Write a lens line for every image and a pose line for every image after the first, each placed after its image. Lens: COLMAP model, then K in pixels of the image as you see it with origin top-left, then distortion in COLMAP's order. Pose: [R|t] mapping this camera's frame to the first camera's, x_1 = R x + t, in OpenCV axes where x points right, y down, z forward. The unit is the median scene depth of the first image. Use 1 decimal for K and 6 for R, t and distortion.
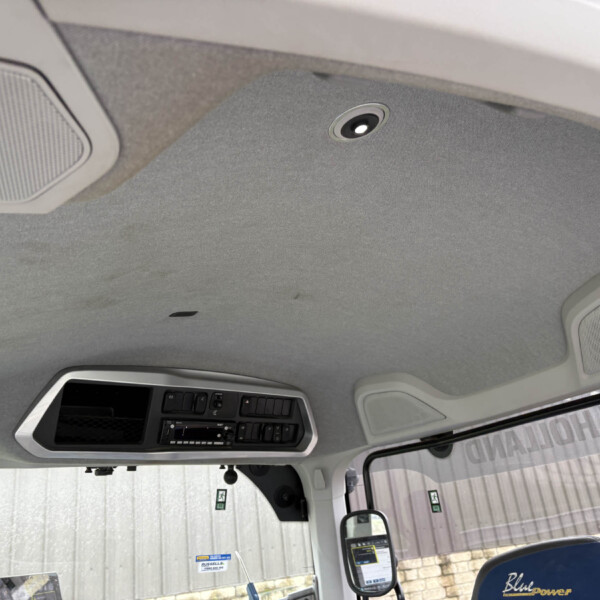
lens RADIAL K [[607.1, 0, 301.2], [0, 607.1, 303.8], [0, 0, 1]] dist [0.018572, 0.000000]
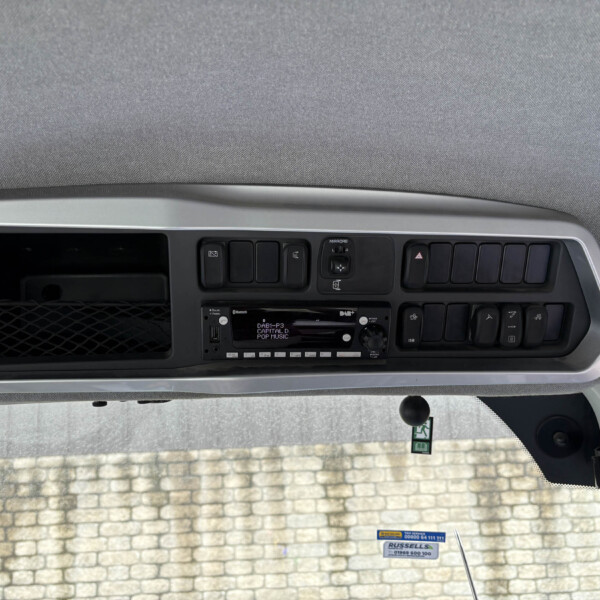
lens RADIAL K [[607.1, 0, 300.2], [0, 607.1, 301.9], [0, 0, 1]] dist [0.018572, 0.000000]
pose [[0.858838, 0.013486, -0.512070, 0.047894], [0.121872, 0.965570, 0.229831, 0.082231], [0.497539, -0.259794, 0.827625, 0.576735]]
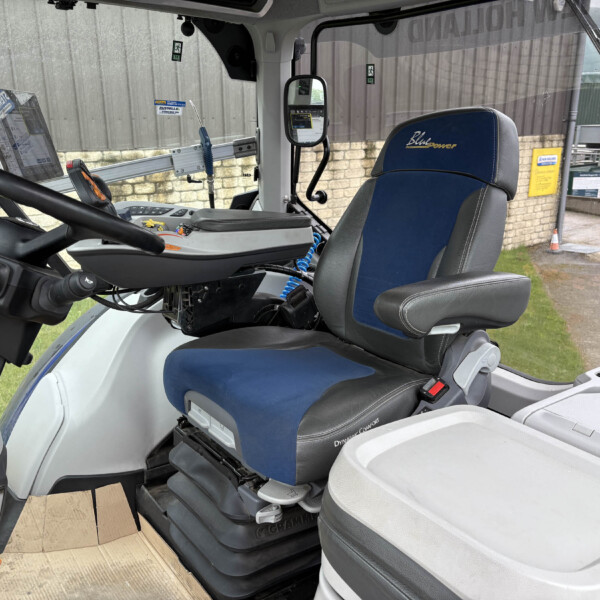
lens RADIAL K [[607.1, 0, 295.4], [0, 607.1, 304.6], [0, 0, 1]] dist [0.018572, 0.000000]
pose [[0.990318, 0.077820, 0.114950, -0.014481], [-0.131656, 0.789044, 0.600063, 0.001311], [-0.044004, -0.609387, 0.791651, -0.142912]]
